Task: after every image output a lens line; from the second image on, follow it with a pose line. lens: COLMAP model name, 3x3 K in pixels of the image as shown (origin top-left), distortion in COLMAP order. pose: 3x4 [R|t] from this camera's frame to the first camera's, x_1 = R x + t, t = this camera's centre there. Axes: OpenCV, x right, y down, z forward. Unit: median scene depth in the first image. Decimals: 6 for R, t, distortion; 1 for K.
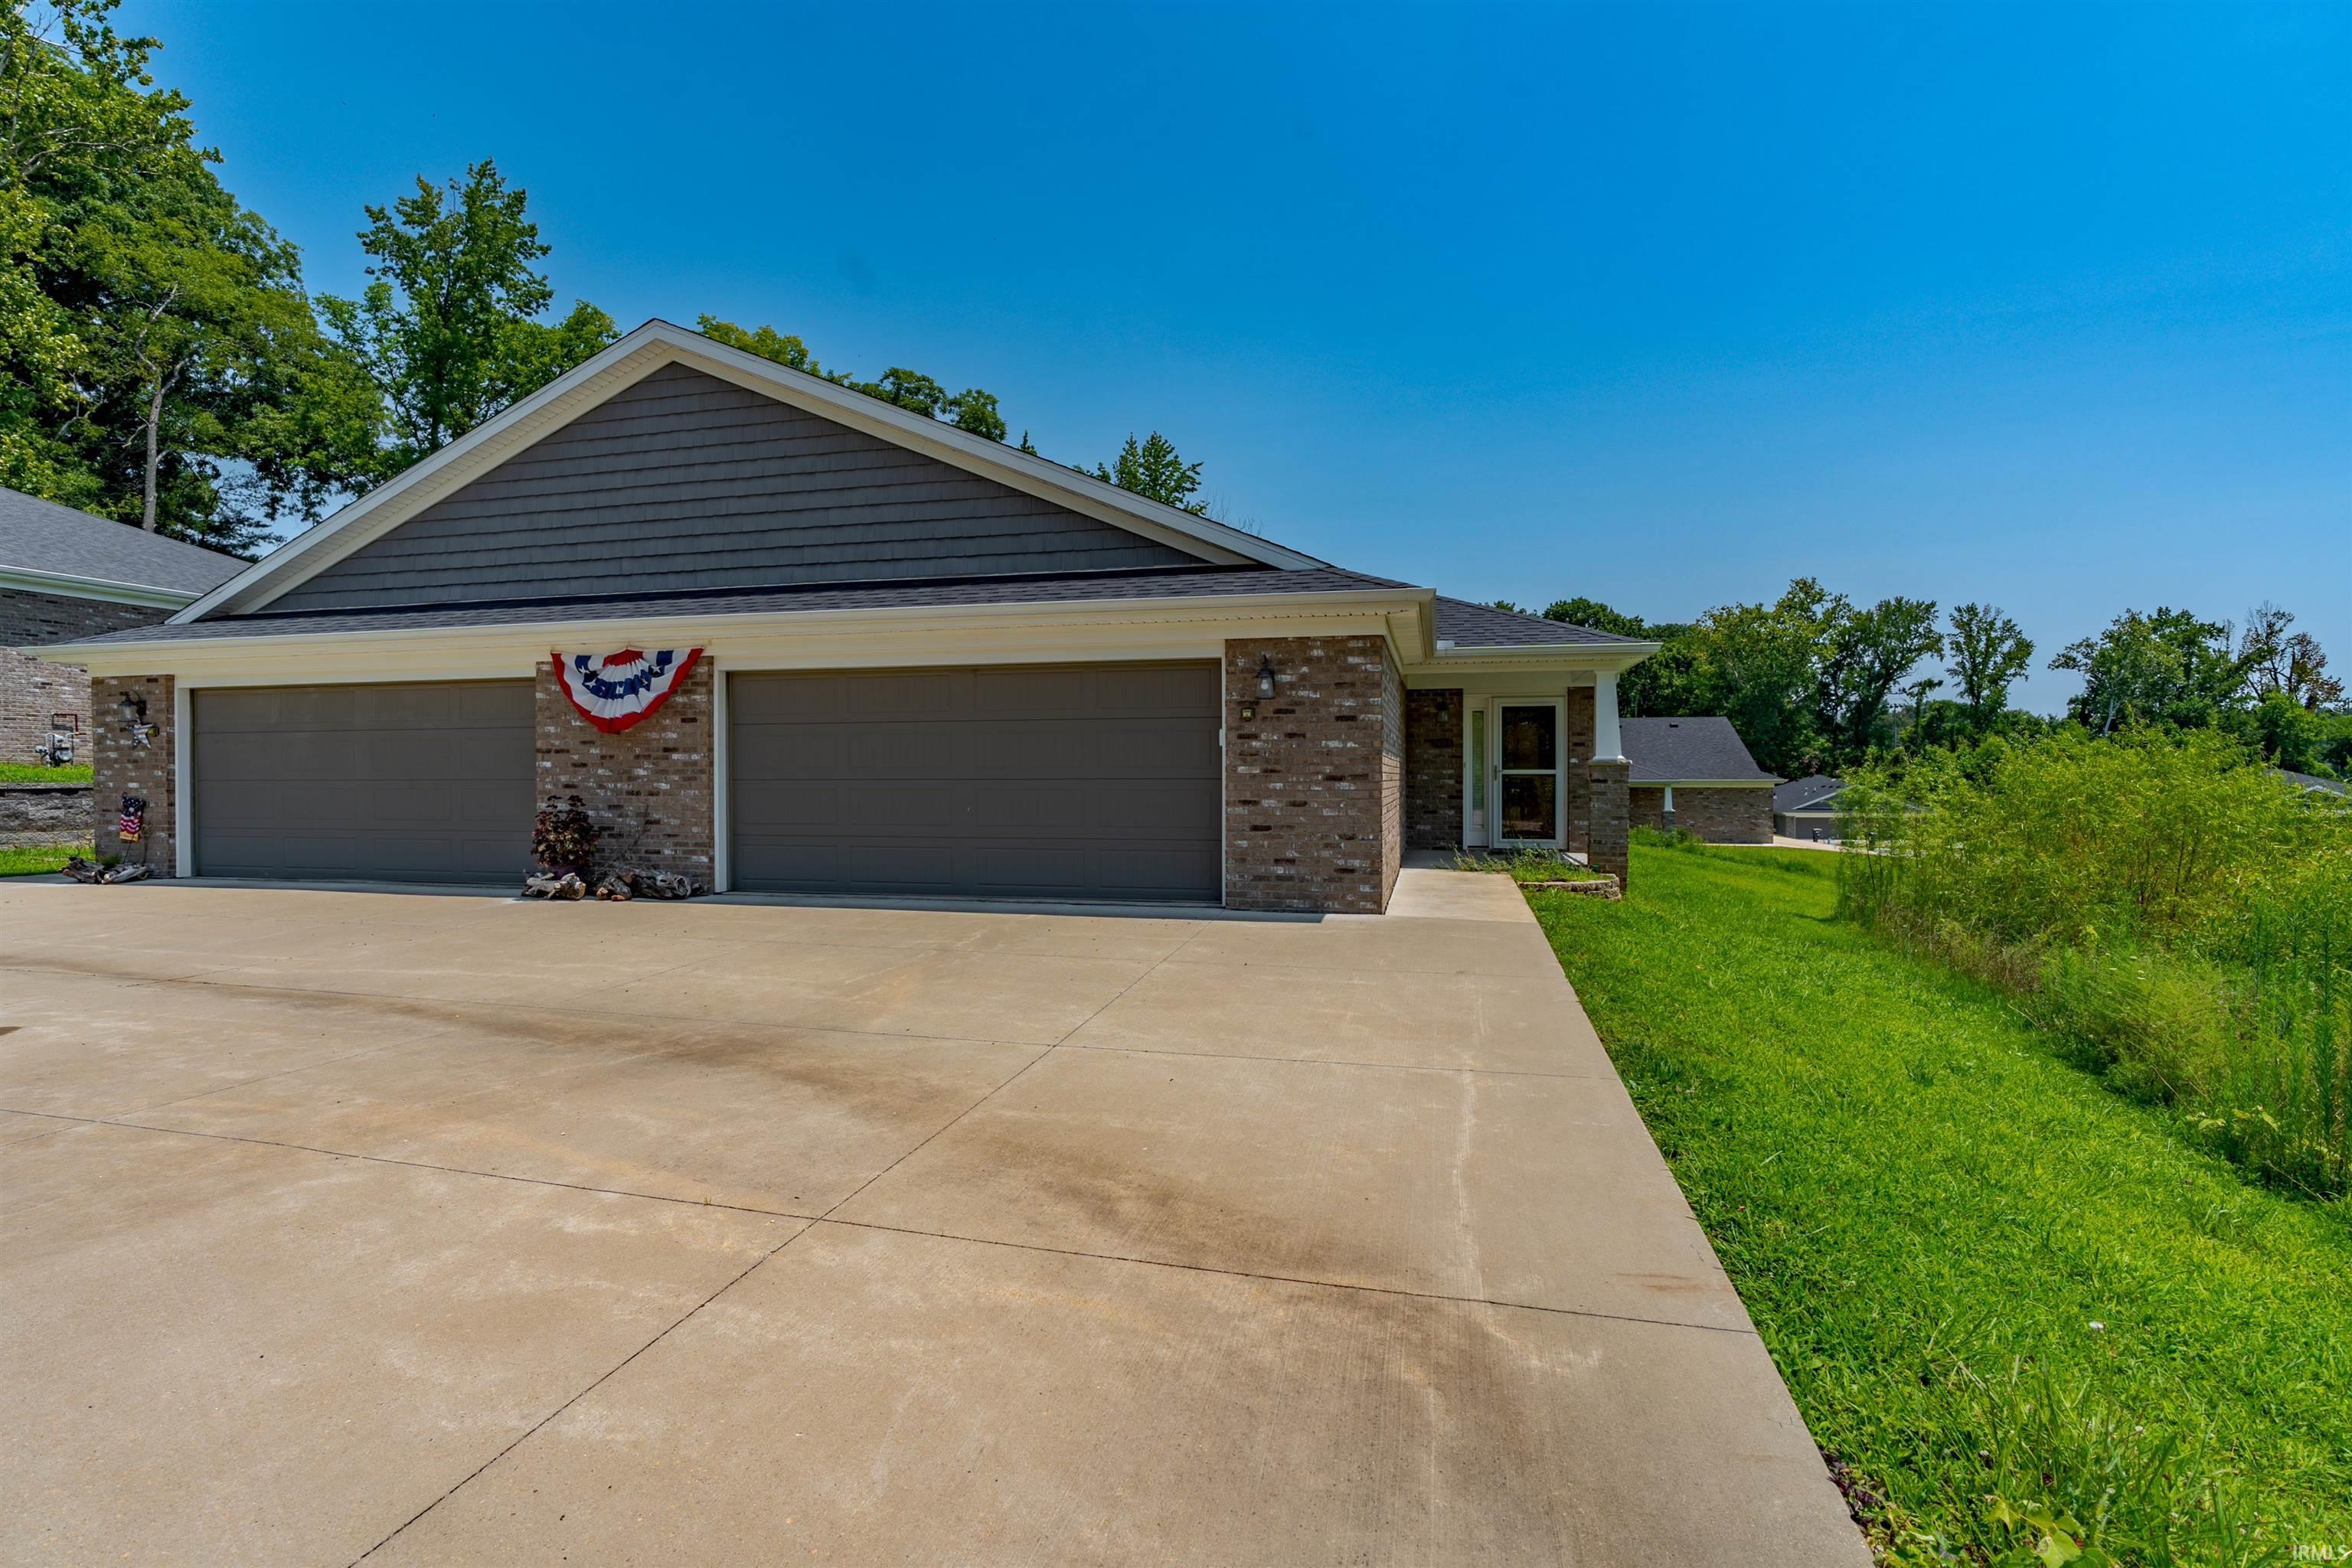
lens RADIAL K [[1124.5, 0, 1190.7], [0, 1124.5, 787.1], [0, 0, 1]] dist [-0.029742, 0.000467]
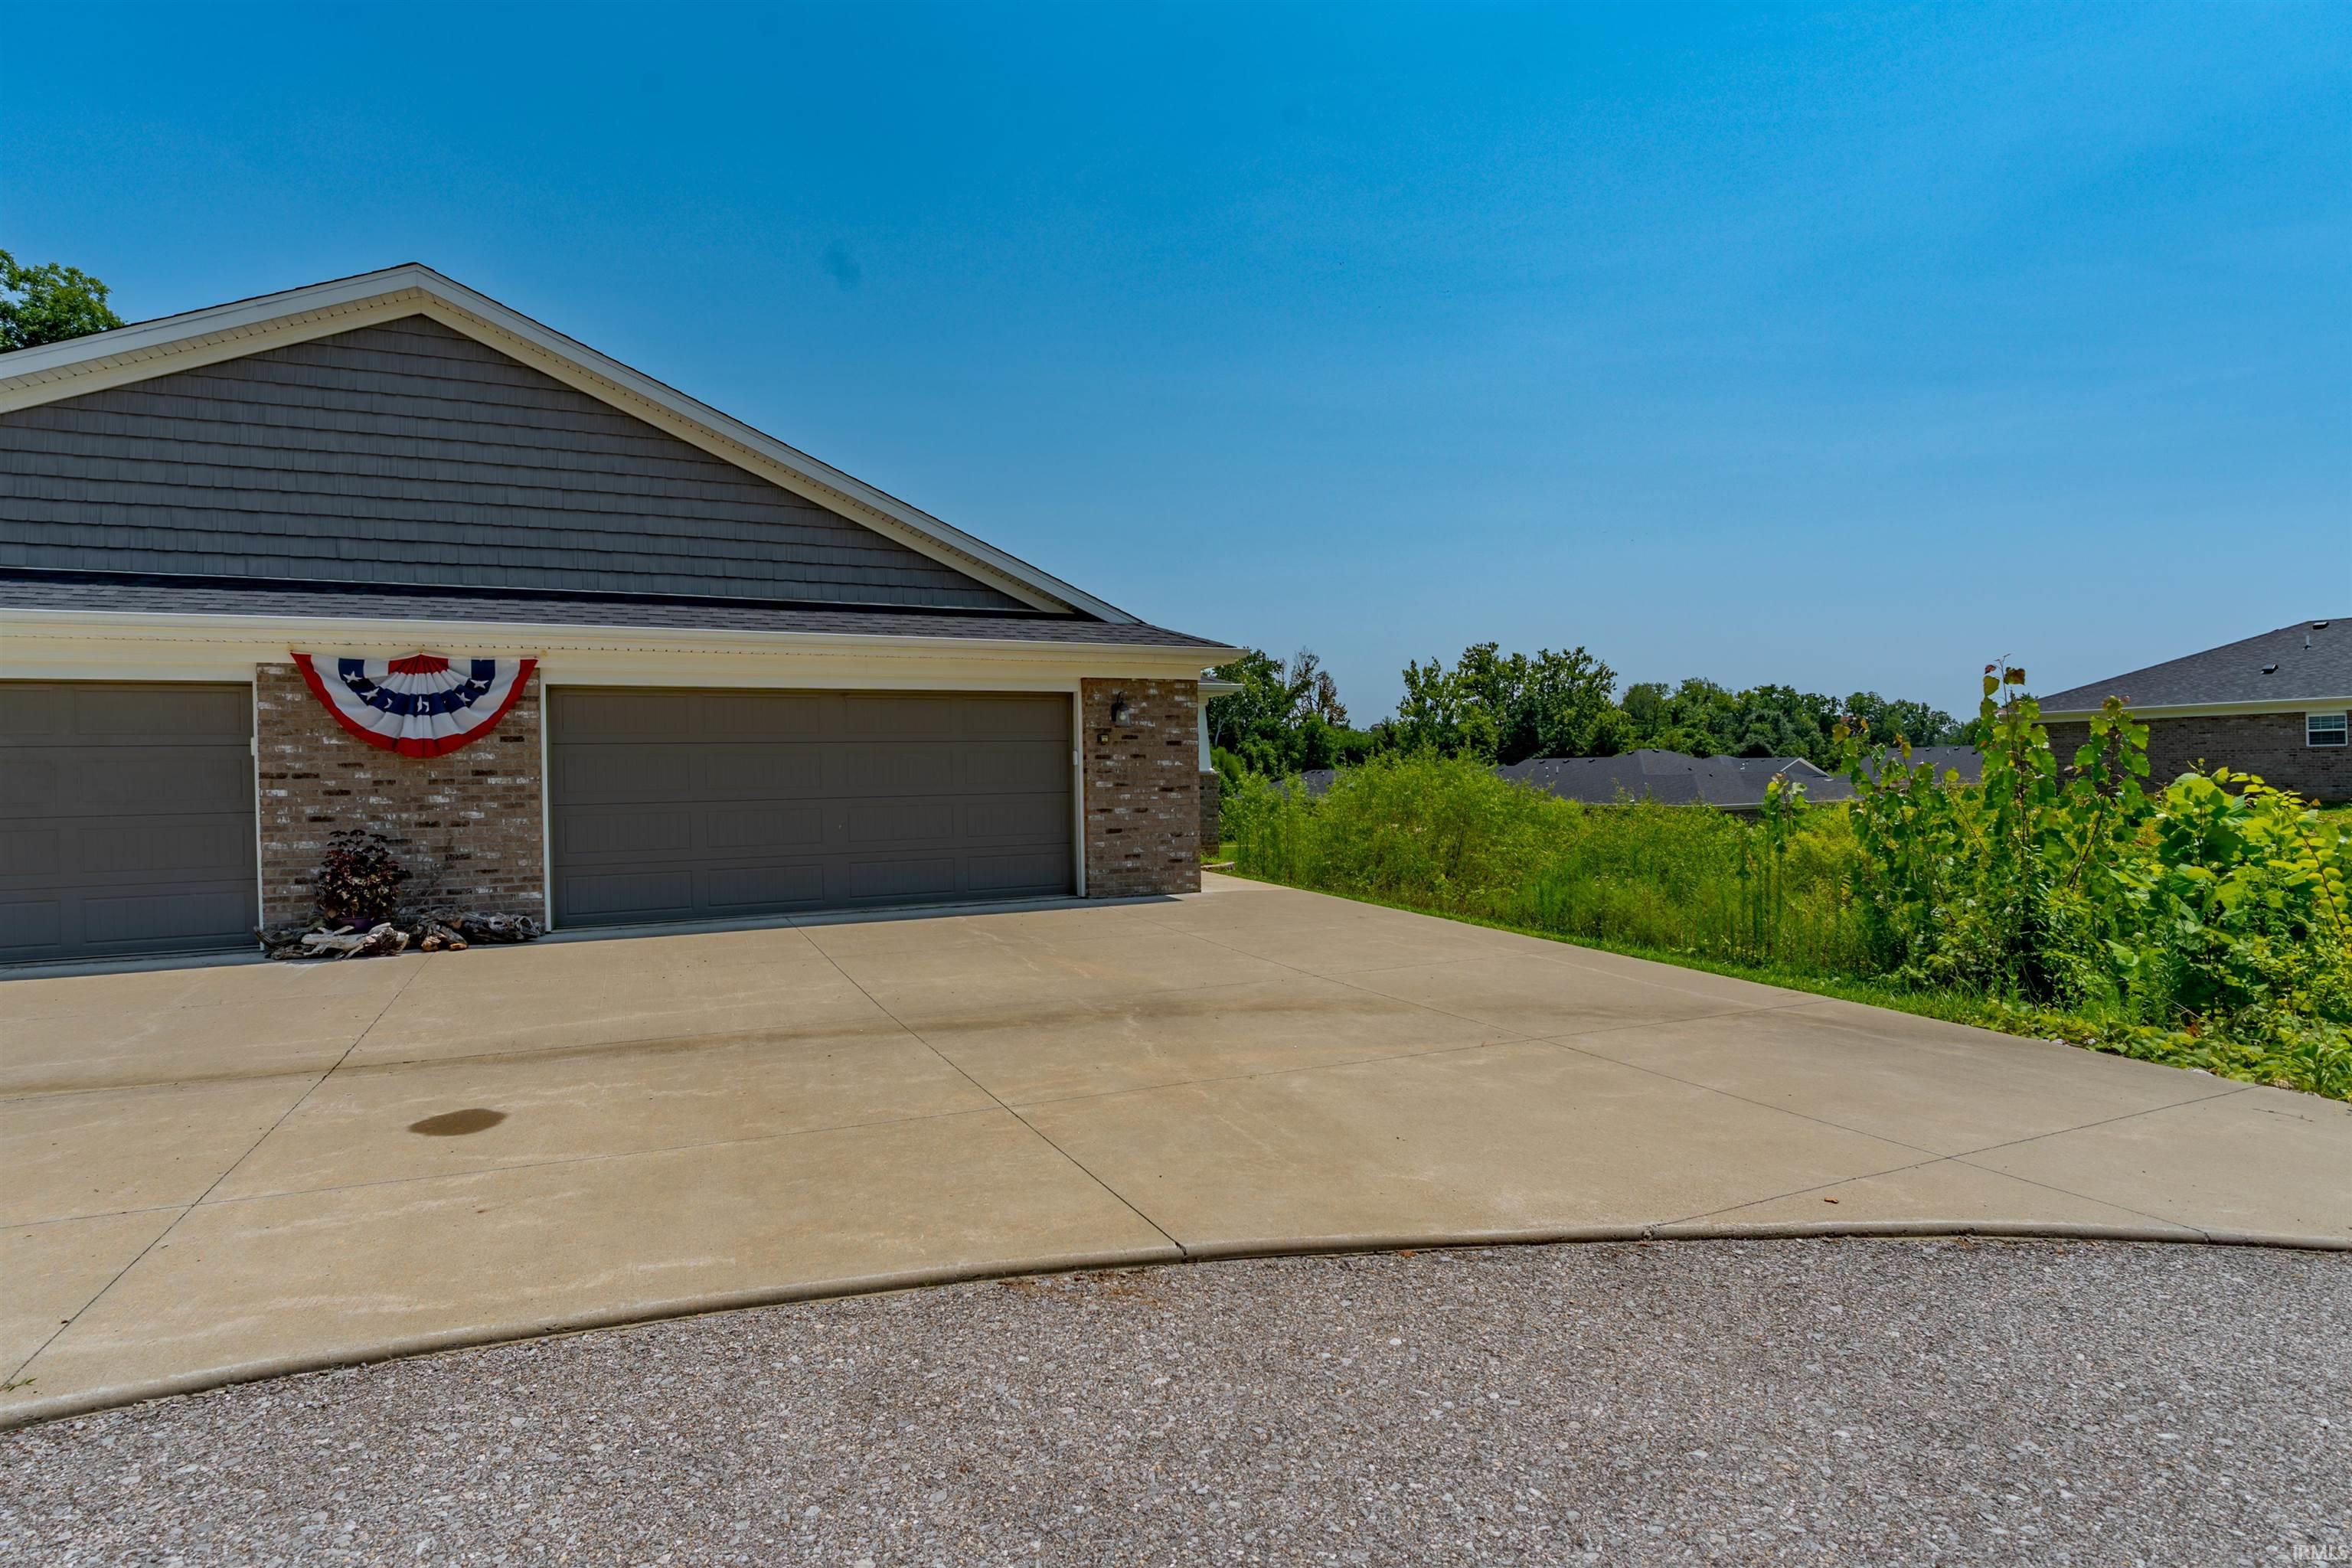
lens RADIAL K [[1124.5, 0, 1190.7], [0, 1124.5, 787.1], [0, 0, 1]] dist [-0.029742, 0.000467]
pose [[0.778170, -0.019449, 0.627752, -0.565884], [0.023836, 0.999715, 0.001427, -0.010188], [-0.627601, 0.013853, 0.778412, -0.017585]]
